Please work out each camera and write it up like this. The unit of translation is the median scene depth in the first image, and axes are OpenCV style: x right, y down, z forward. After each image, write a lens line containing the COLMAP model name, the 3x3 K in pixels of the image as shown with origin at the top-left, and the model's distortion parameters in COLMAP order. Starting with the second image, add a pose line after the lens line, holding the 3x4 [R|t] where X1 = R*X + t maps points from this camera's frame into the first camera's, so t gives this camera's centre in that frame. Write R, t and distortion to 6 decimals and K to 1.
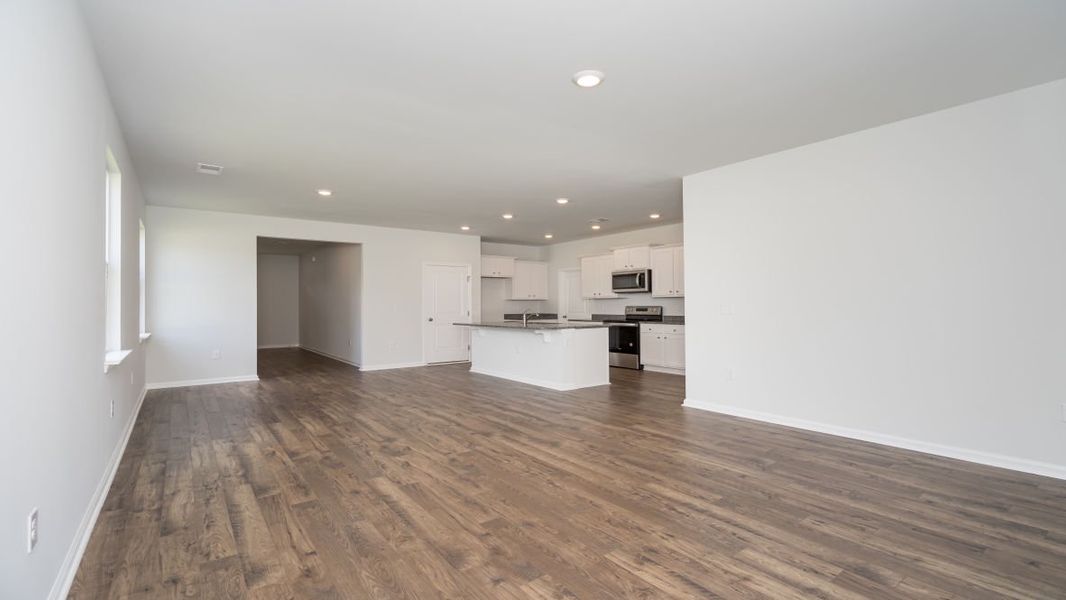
lens RADIAL K [[476.2, 0, 528.9], [0, 476.2, 302.9], [0, 0, 1]] dist [-0.003262, -0.000044]
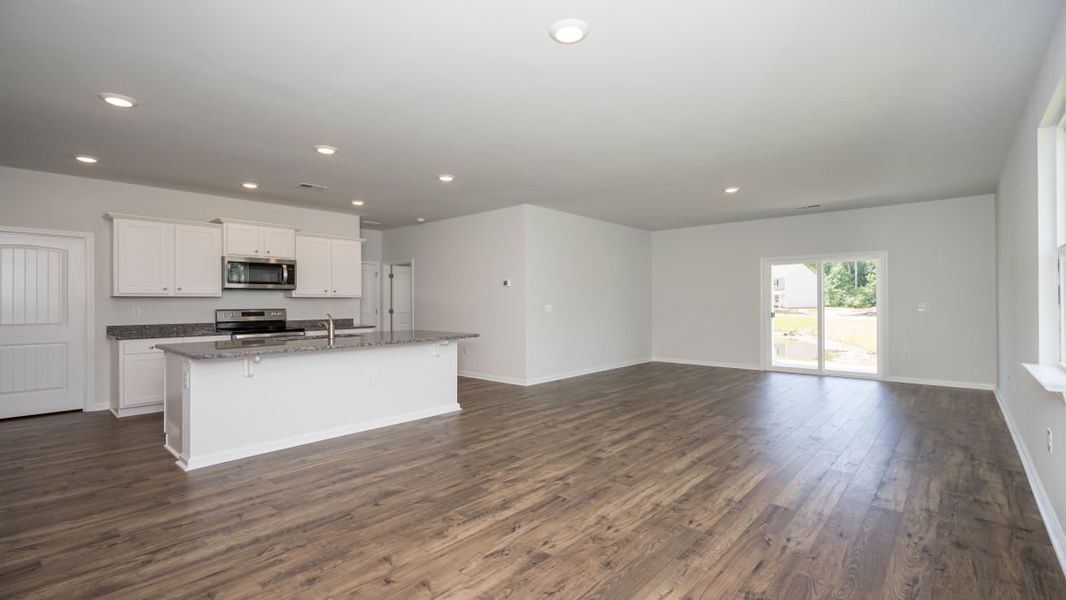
lens RADIAL K [[476.2, 0, 539.9], [0, 476.2, 295.4], [0, 0, 1]] dist [-0.003262, -0.000044]
pose [[-0.213694, 0.023314, 0.976622, -0.563010], [0.000932, 0.999720, -0.023662, 0.003901], [-0.976900, -0.004146, -0.213656, 0.760691]]
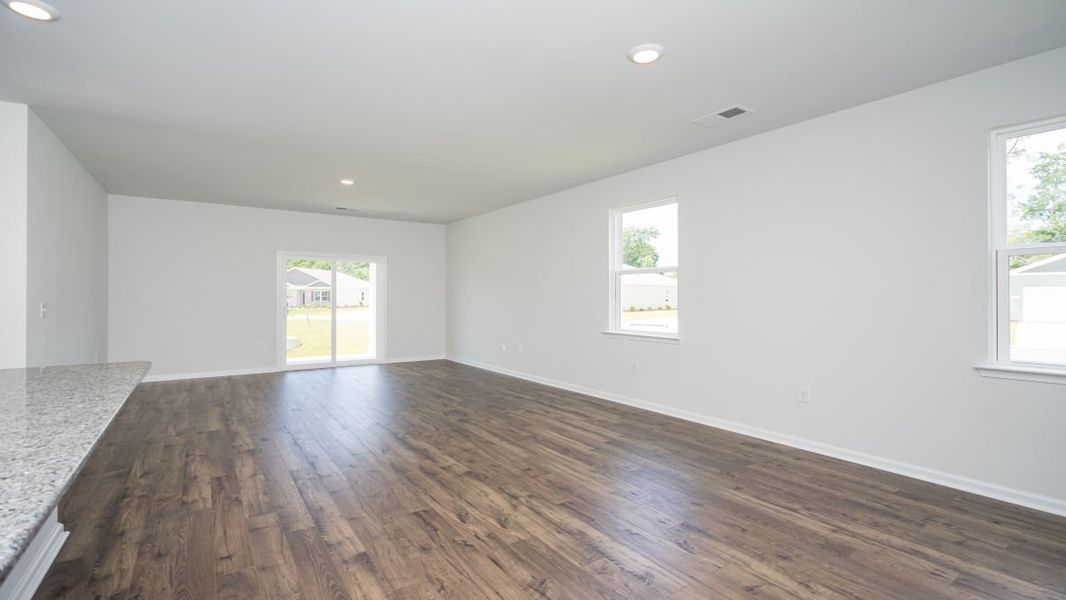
lens RADIAL K [[476.2, 0, 526.9], [0, 476.2, 298.8], [0, 0, 1]] dist [-0.003262, -0.000044]
pose [[-0.999420, 0.006591, 0.033398, -0.225734], [0.006535, 0.999977, -0.001789, 0.000143], [-0.033409, -0.001570, -0.999441, 0.994792]]
